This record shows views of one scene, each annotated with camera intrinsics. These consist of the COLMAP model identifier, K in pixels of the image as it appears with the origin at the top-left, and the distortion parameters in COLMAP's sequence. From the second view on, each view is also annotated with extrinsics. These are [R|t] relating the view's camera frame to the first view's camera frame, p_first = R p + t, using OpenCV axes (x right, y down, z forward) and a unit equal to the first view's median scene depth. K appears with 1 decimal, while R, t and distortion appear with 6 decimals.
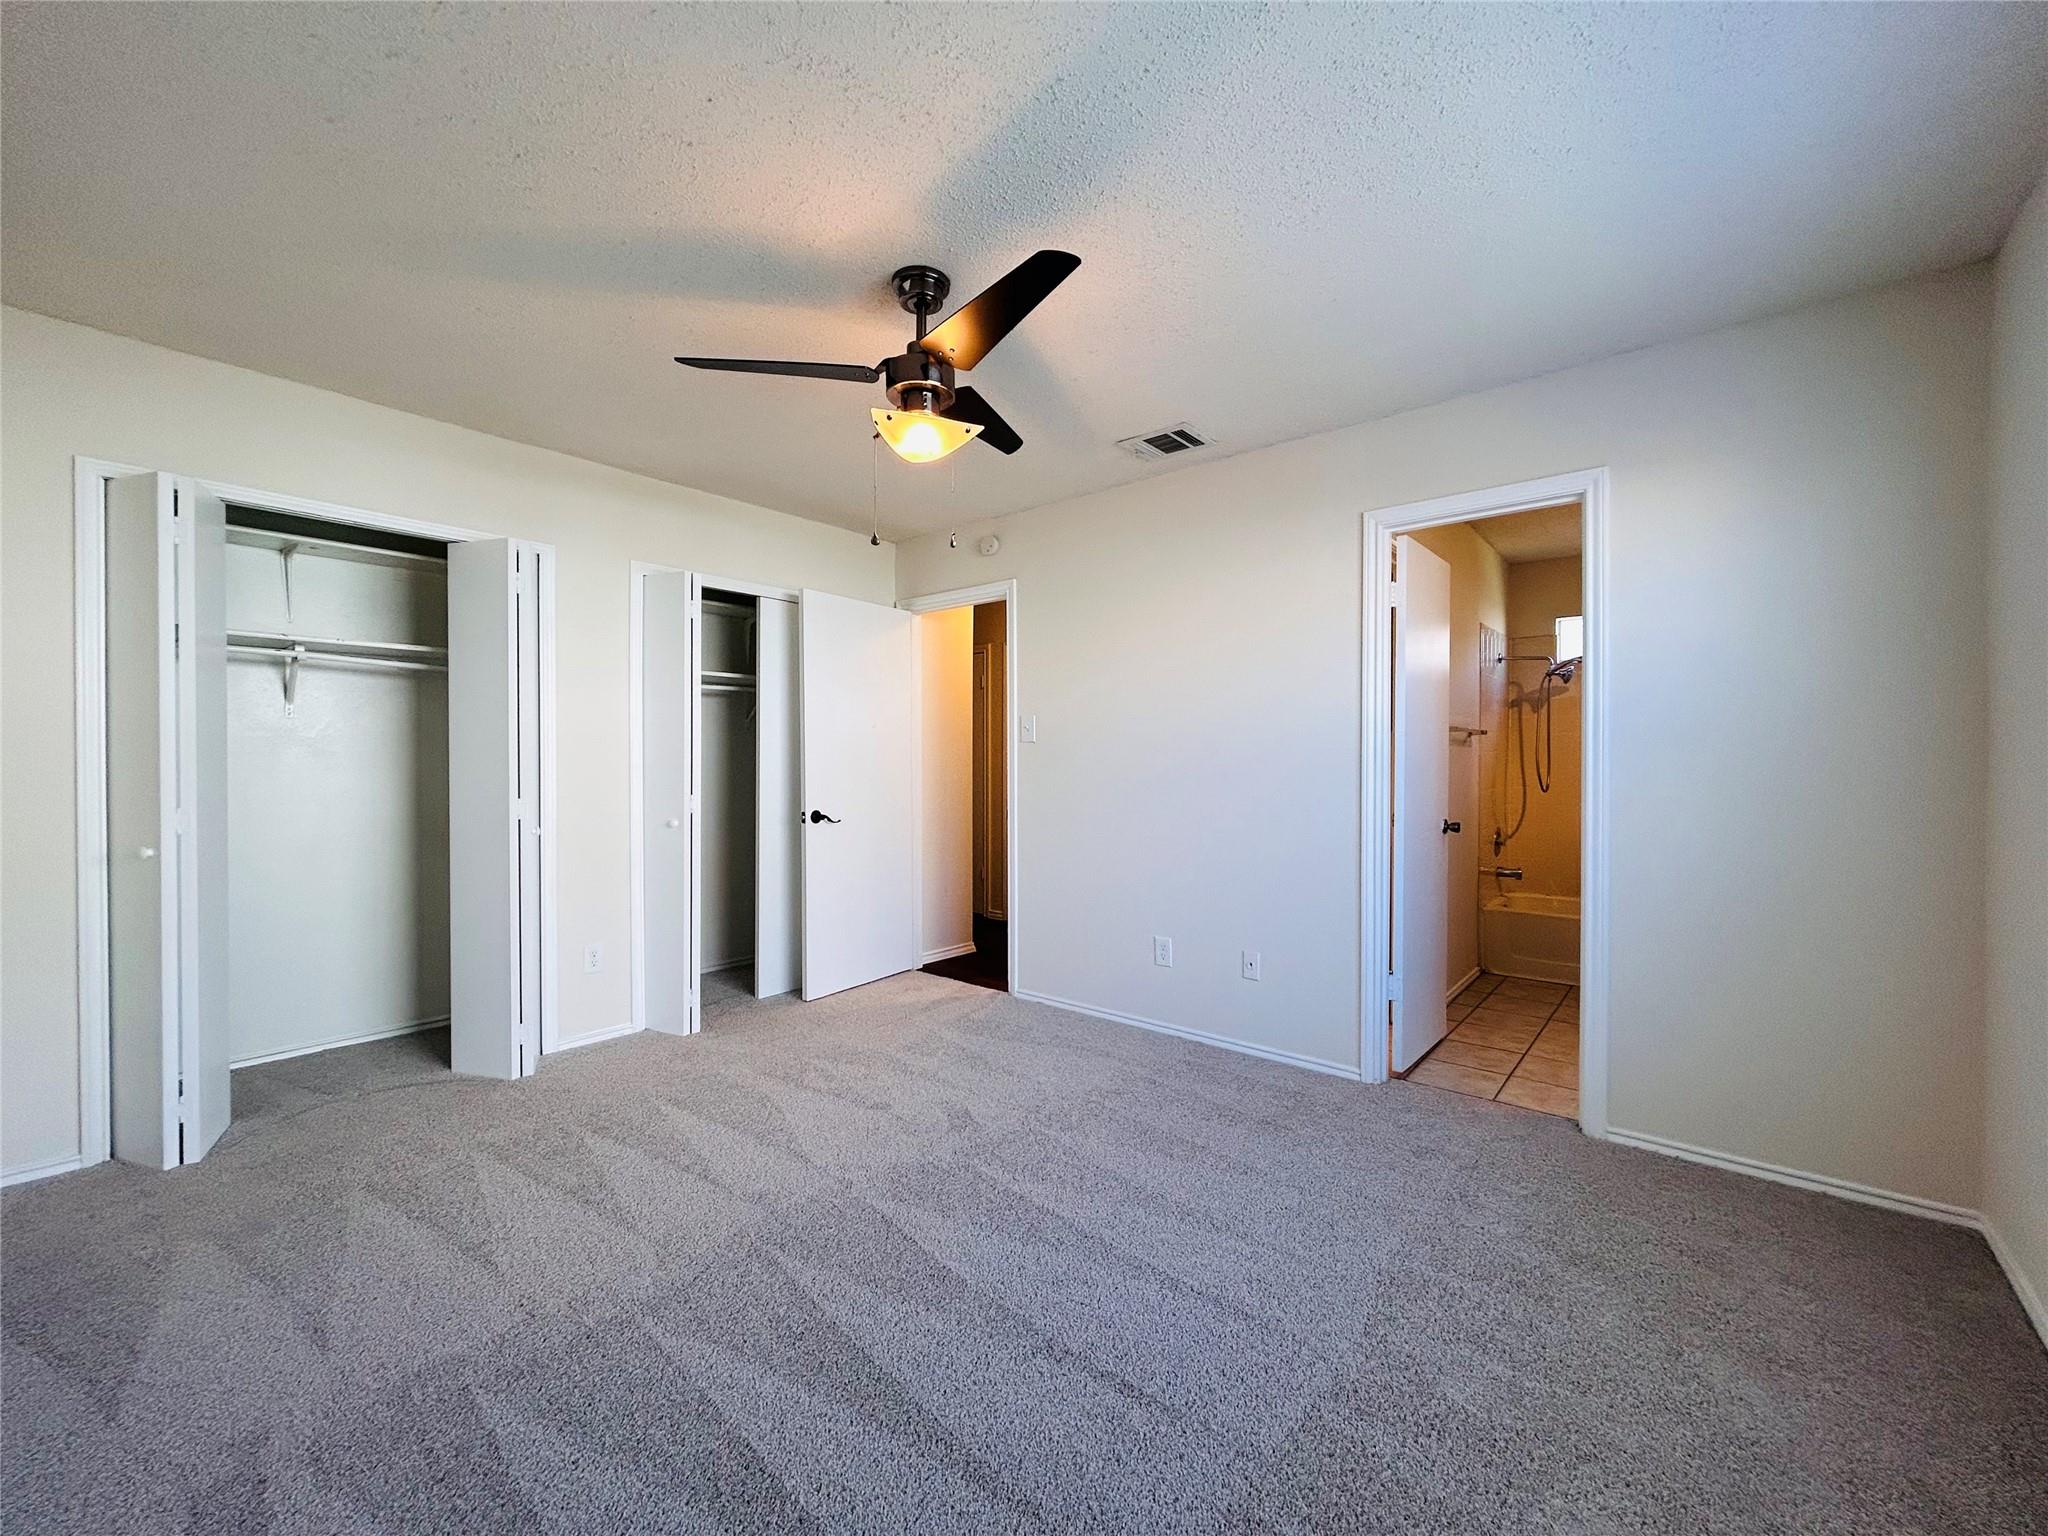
lens RADIAL K [[835.3, 0, 1024.0], [0, 835.3, 768.0], [0, 0, 1]] dist [-0.000519, 0.000010]
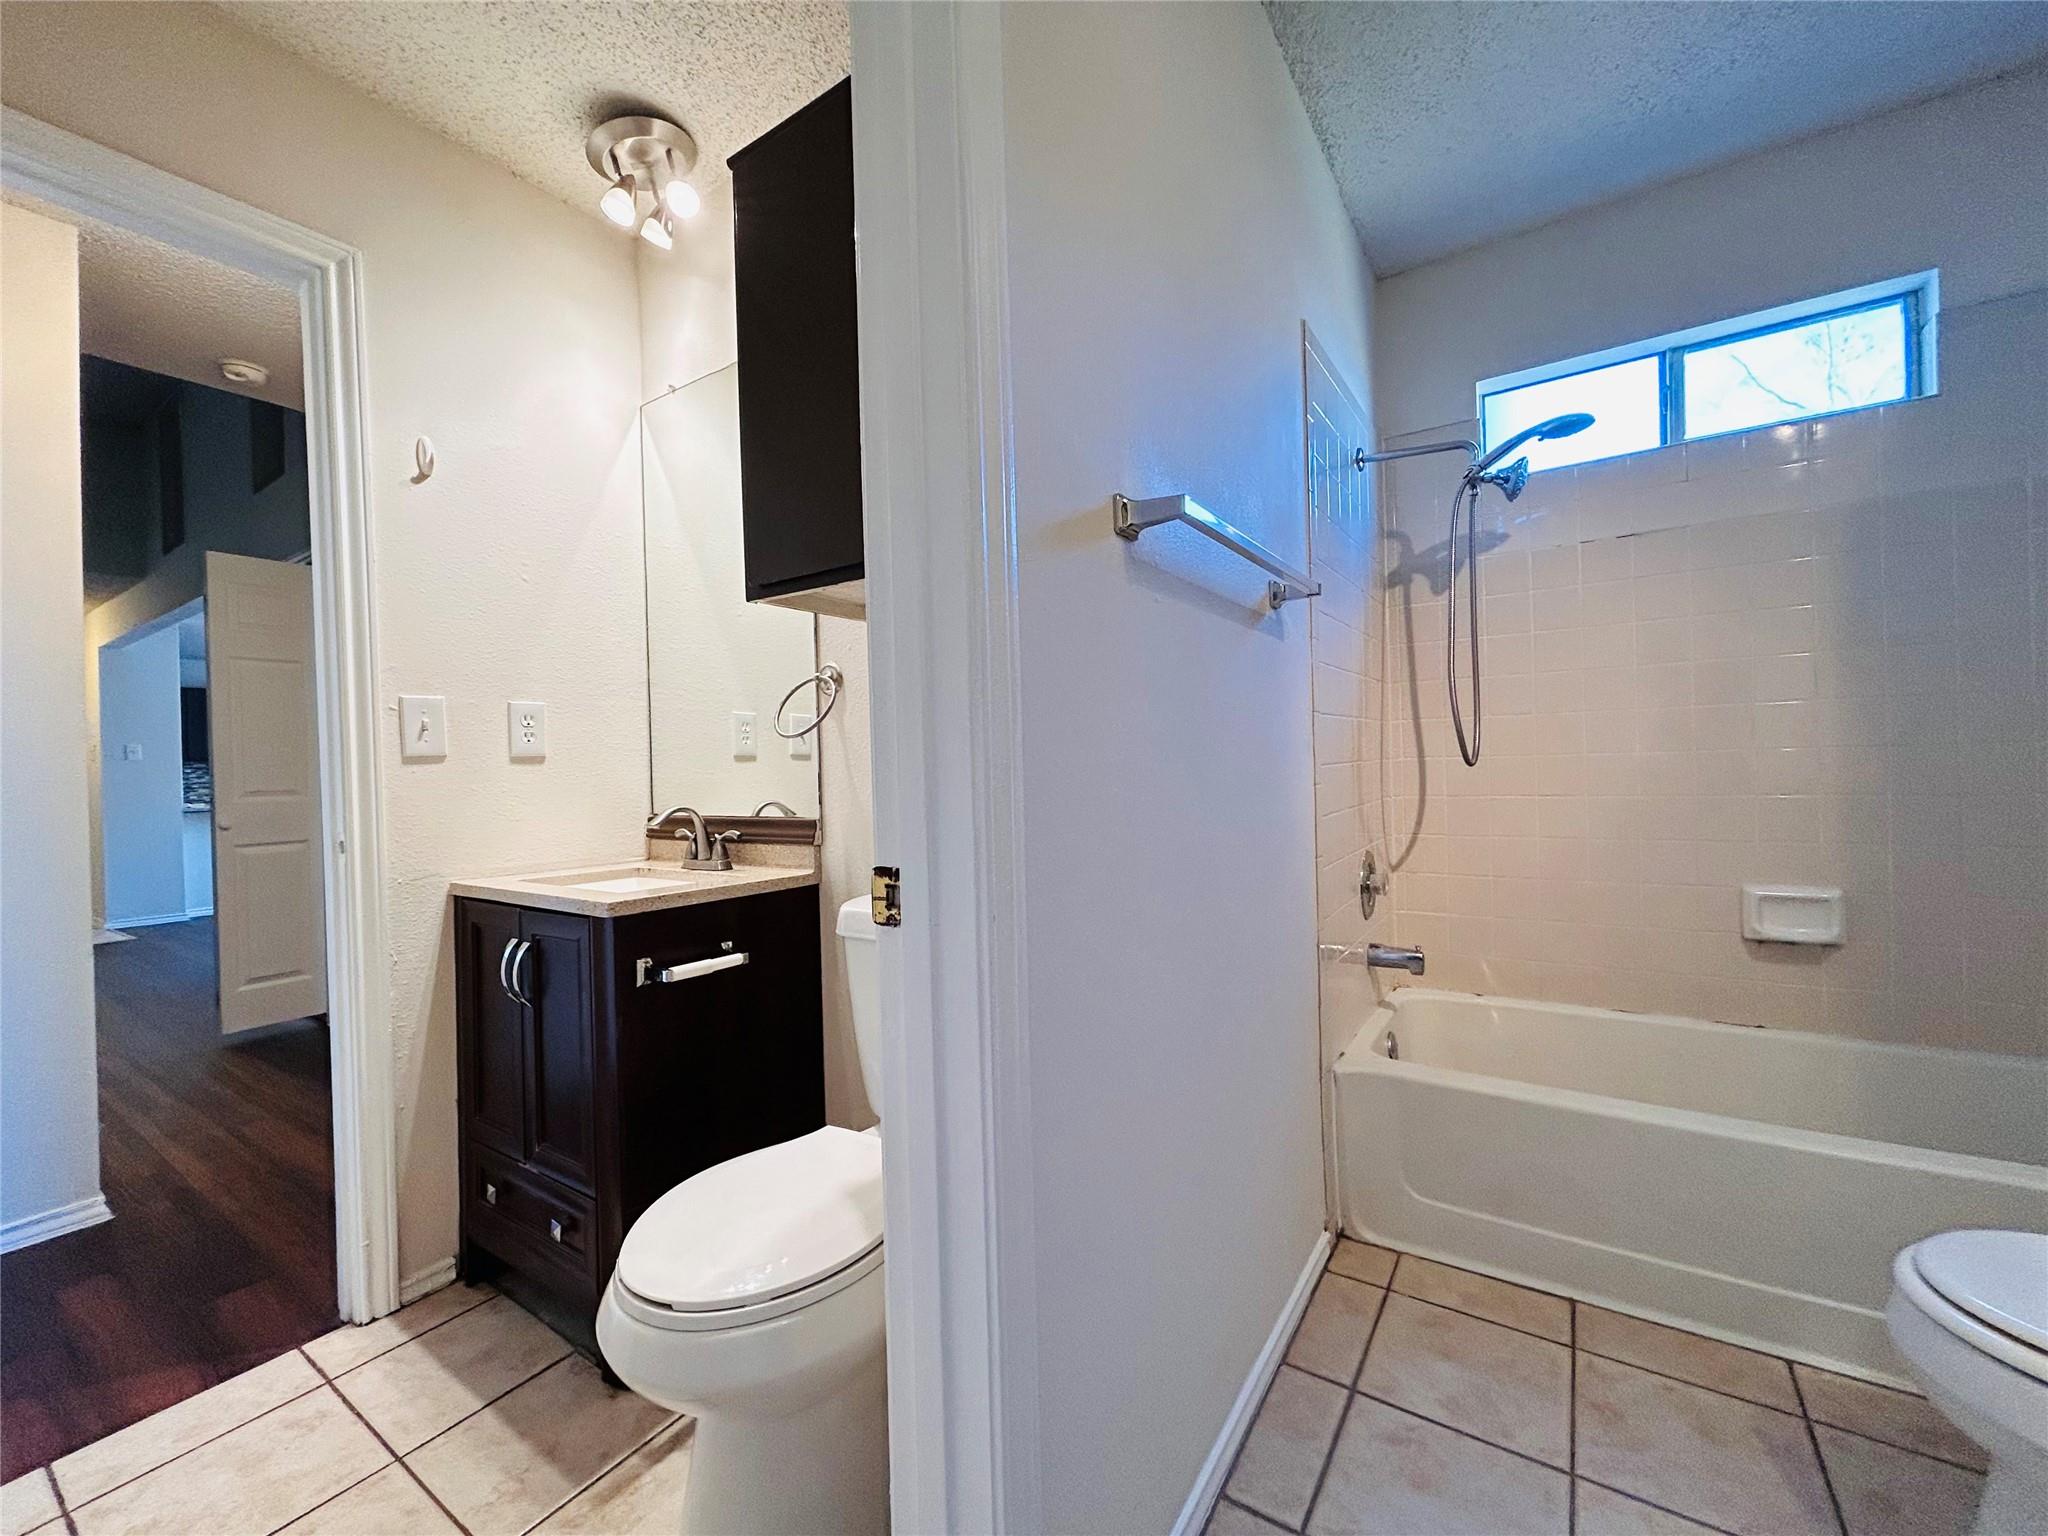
lens RADIAL K [[832.6, 0, 1022.8], [0, 832.6, 764.4], [0, 0, 1]] dist [0.002506, 0.000765]
pose [[0.993991, -0.028147, 0.105784, 0.343096], [0.028583, 0.999588, -0.002609, 0.021403], [-0.105667, 0.005617, 0.994386, 0.585490]]
